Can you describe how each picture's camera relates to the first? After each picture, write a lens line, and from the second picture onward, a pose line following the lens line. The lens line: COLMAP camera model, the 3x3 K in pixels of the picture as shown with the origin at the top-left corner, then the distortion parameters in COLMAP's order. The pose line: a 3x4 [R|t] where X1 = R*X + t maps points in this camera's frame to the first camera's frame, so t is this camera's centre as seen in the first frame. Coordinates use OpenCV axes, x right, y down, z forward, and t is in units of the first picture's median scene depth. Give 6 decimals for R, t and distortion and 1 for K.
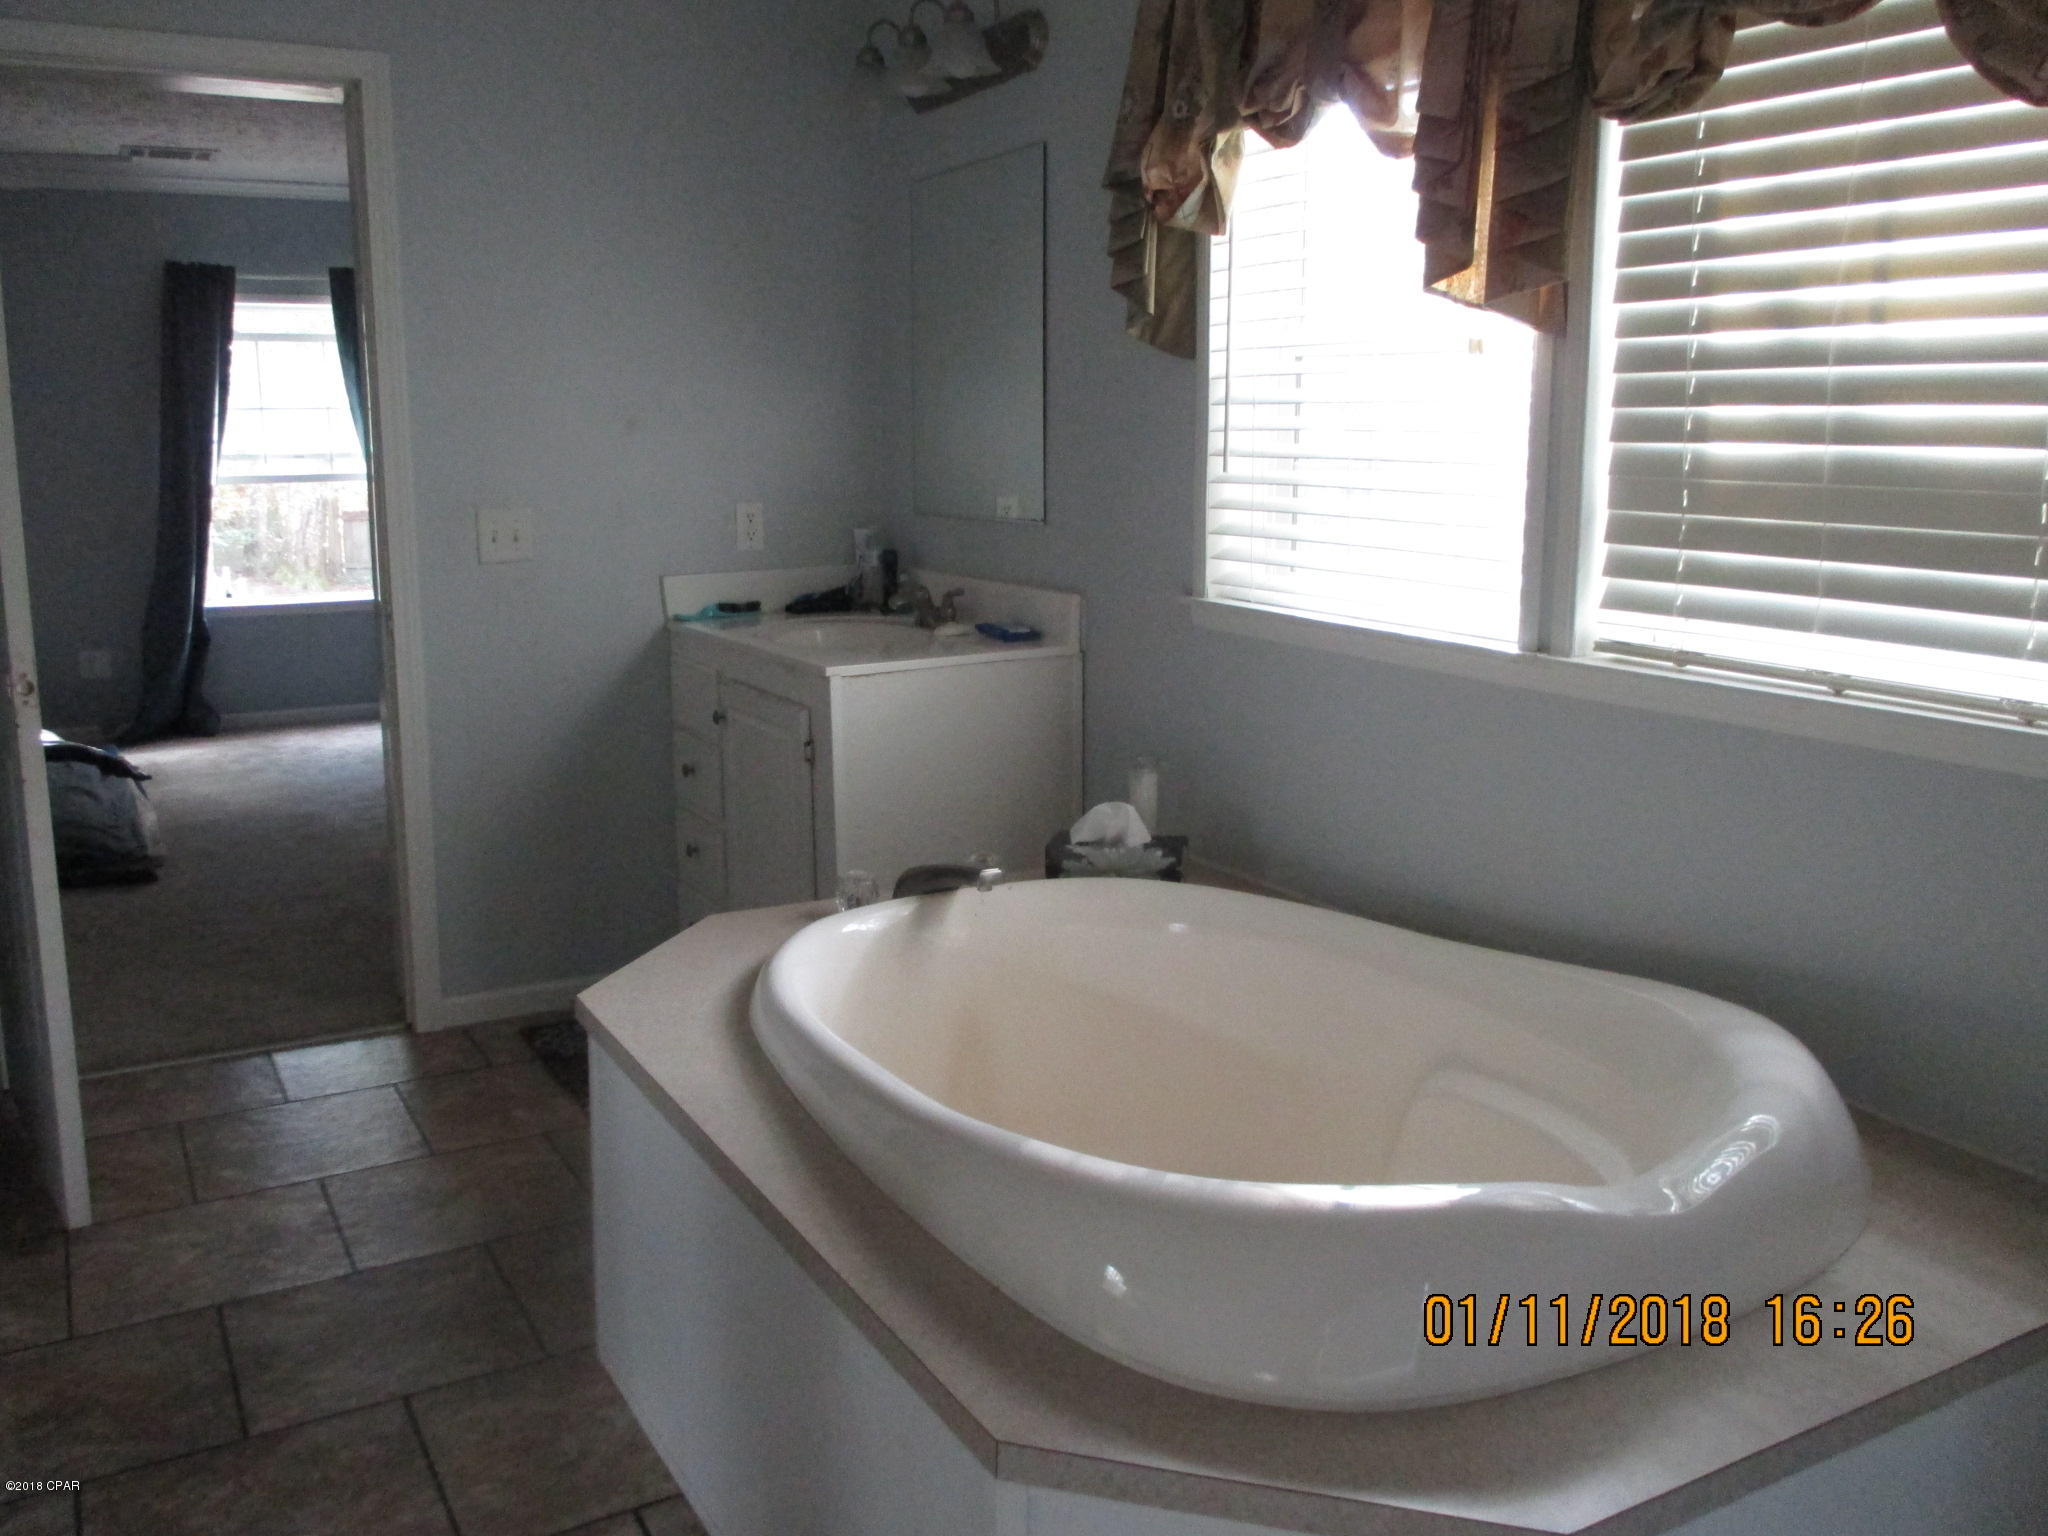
lens RADIAL K [[1687.7, 0, 1030.0], [0, 1687.7, 717.7], [0, 0, 1]] dist [-0.054310, 0.037668]
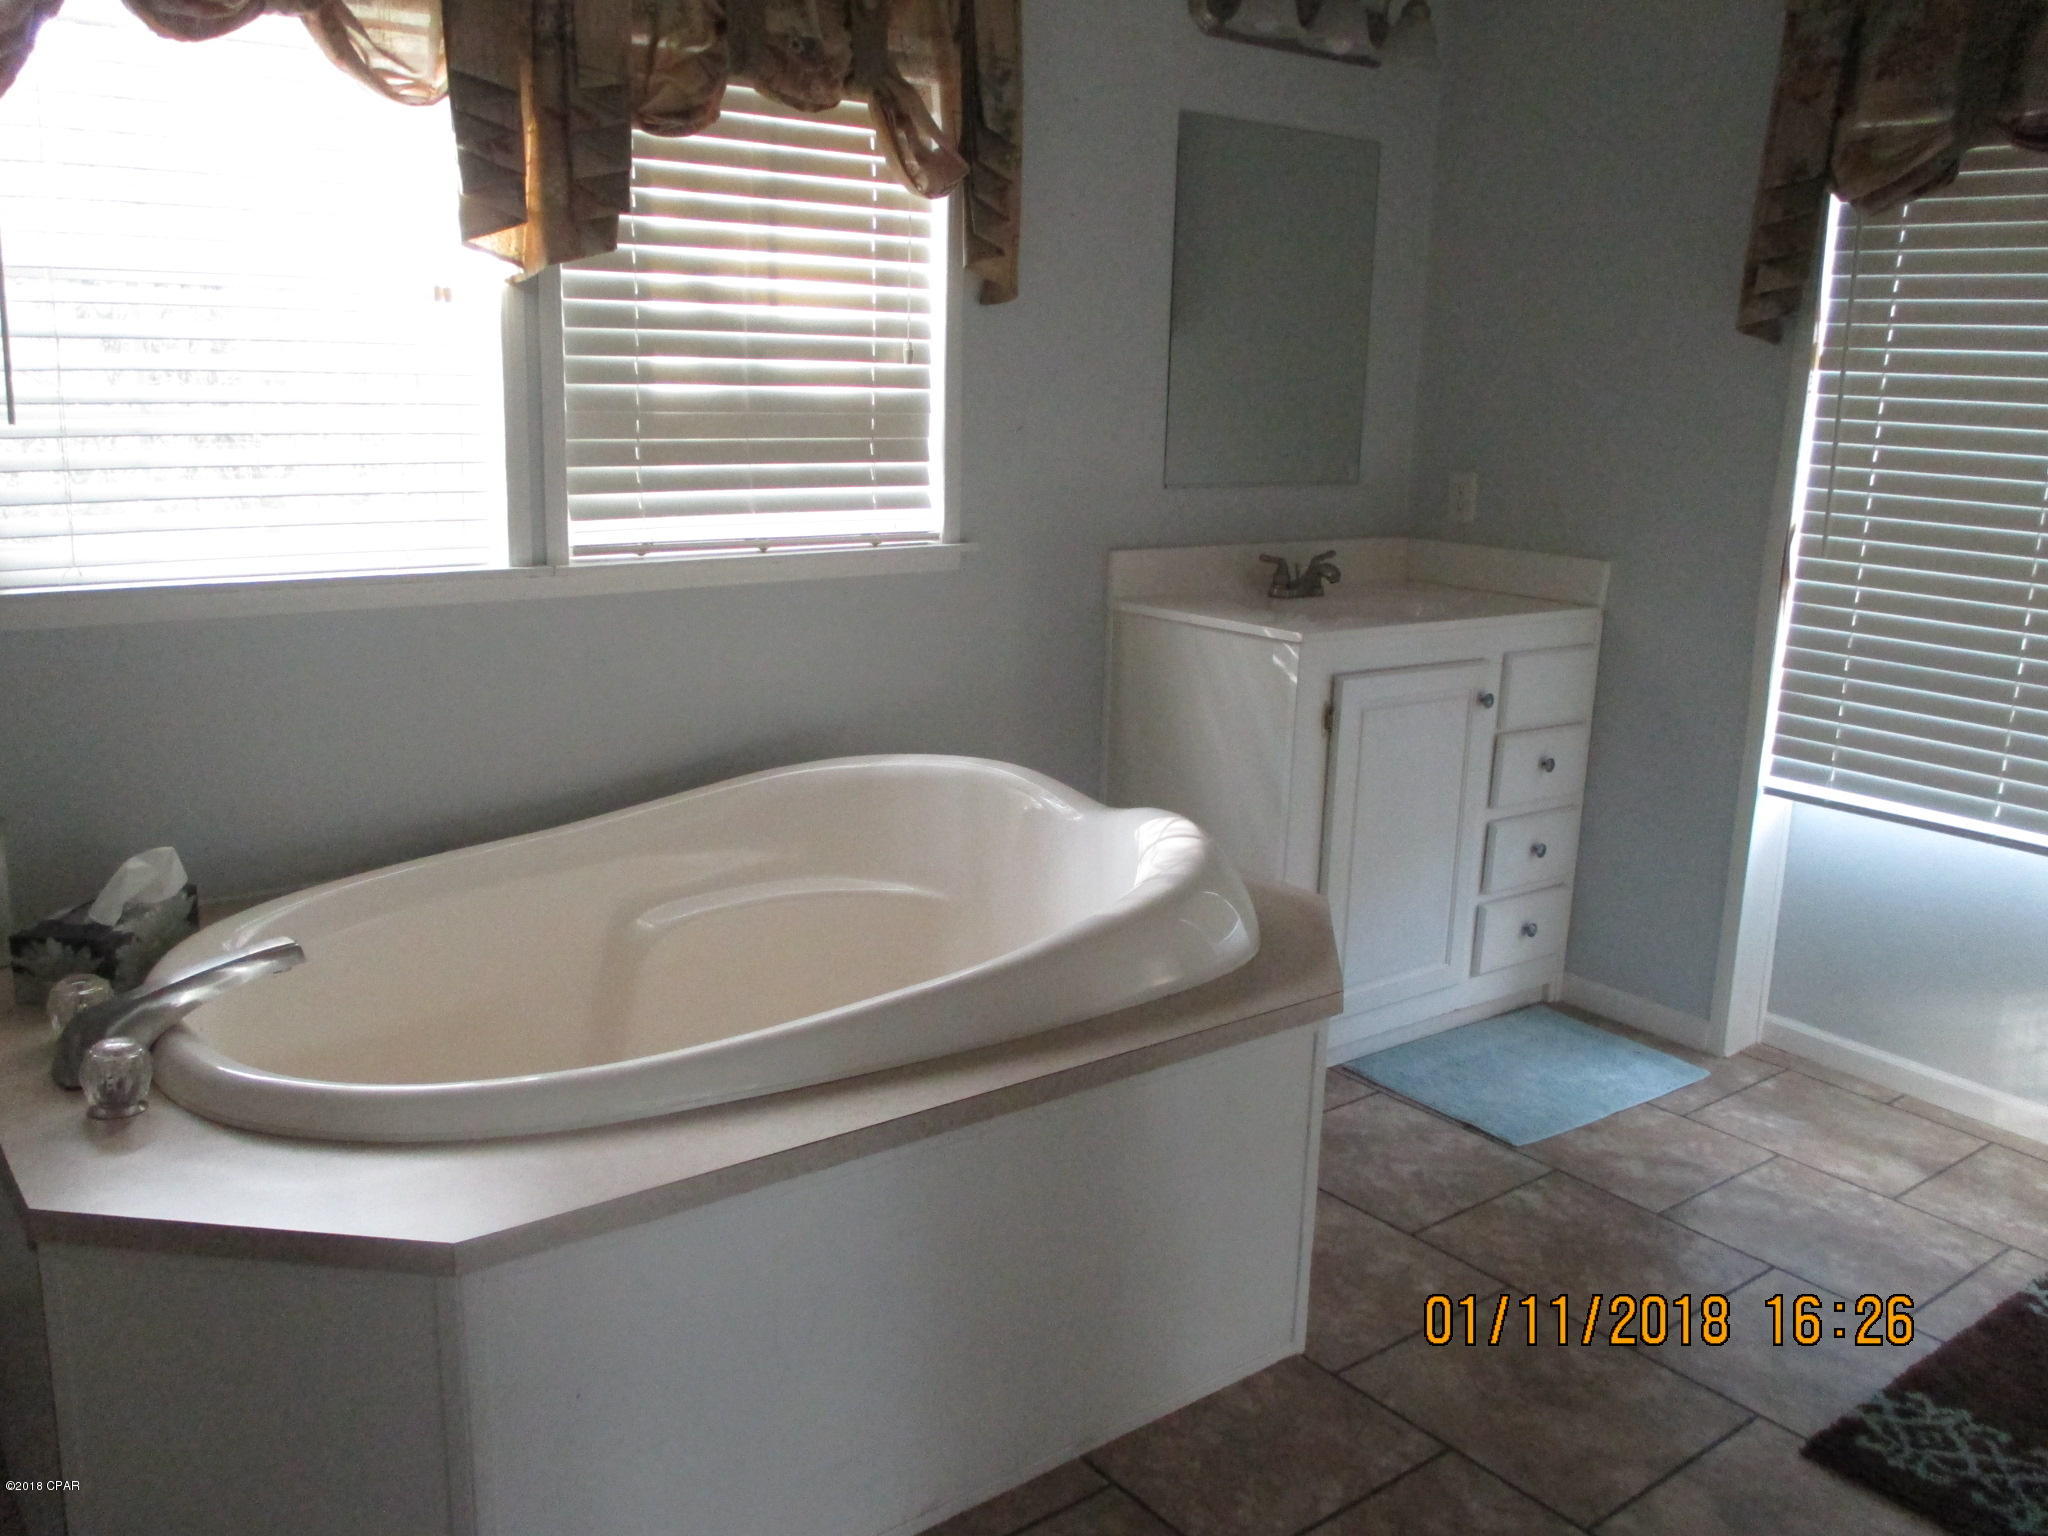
lens RADIAL K [[1687.7, 0, 1001.4], [0, 1687.7, 736.7], [0, 0, 1]] dist [-0.054310, 0.037668]
pose [[-0.127013, -0.223380, 0.966421, -0.978392], [0.139960, 0.960528, 0.240412, -0.175716], [-0.981977, 0.165795, -0.090735, 0.886445]]
